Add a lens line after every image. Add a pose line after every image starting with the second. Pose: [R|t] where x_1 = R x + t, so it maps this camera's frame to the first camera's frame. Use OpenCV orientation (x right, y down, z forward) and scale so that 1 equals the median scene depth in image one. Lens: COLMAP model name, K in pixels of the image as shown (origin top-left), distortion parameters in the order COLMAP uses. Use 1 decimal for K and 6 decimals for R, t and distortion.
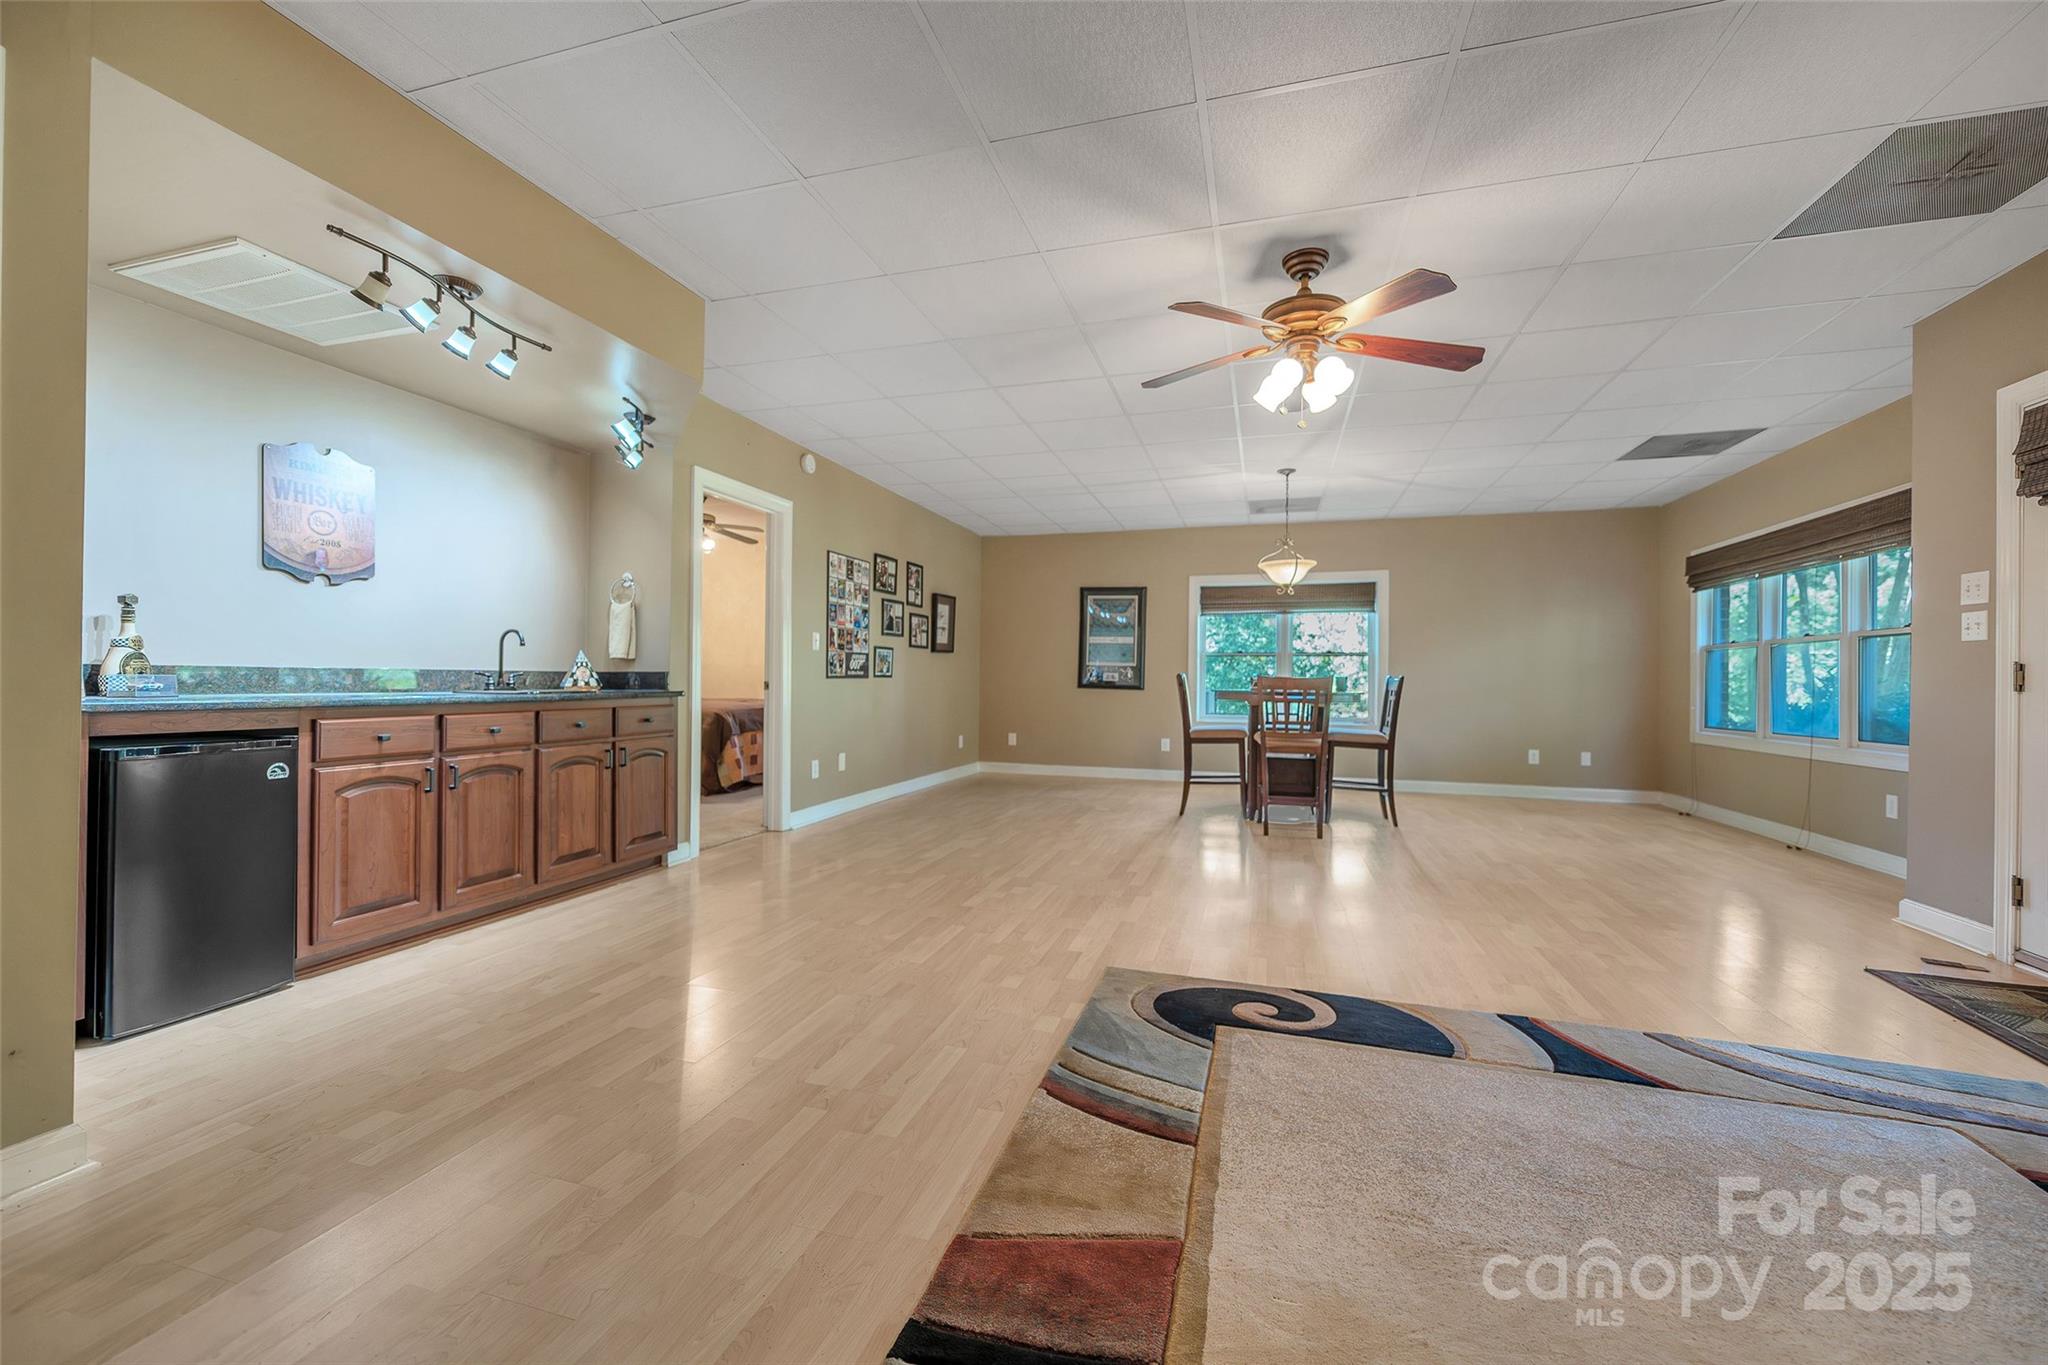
lens RADIAL K [[828.3, 0, 1024.9], [0, 828.3, 680.3], [0, 0, 1]] dist [-0.002764, -0.000240]
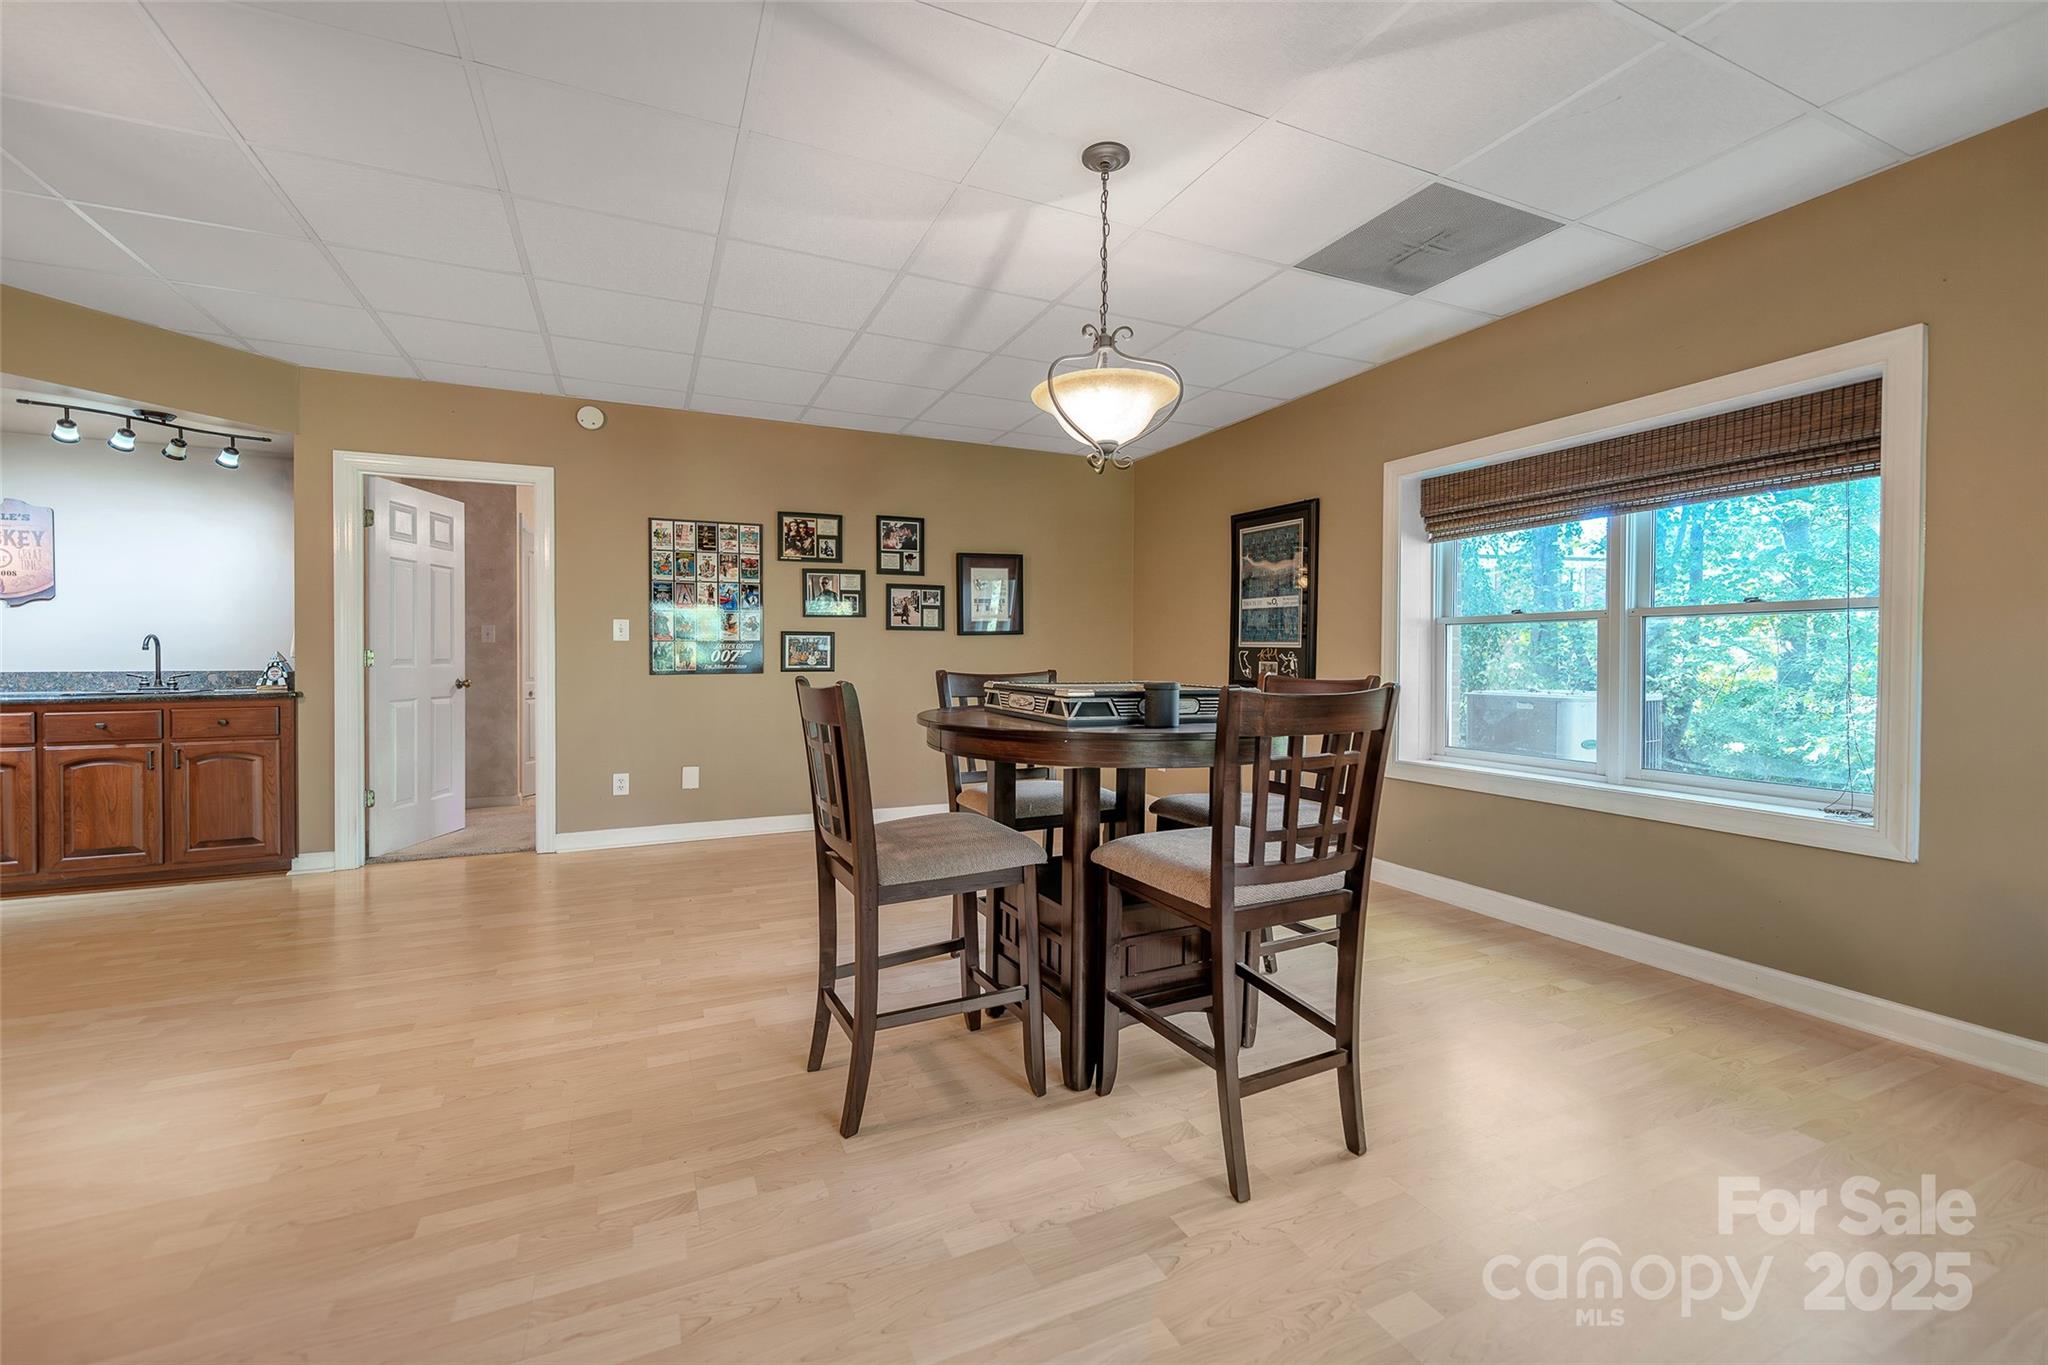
lens RADIAL K [[828.3, 0, 1018.3], [0, 828.3, 672.3], [0, 0, 1]] dist [-0.002764, -0.000240]
pose [[0.646466, 0.009826, -0.762879, 0.592950], [0.002046, 0.999891, 0.014613, -0.014826], [0.762940, -0.011007, 0.646376, 0.711803]]
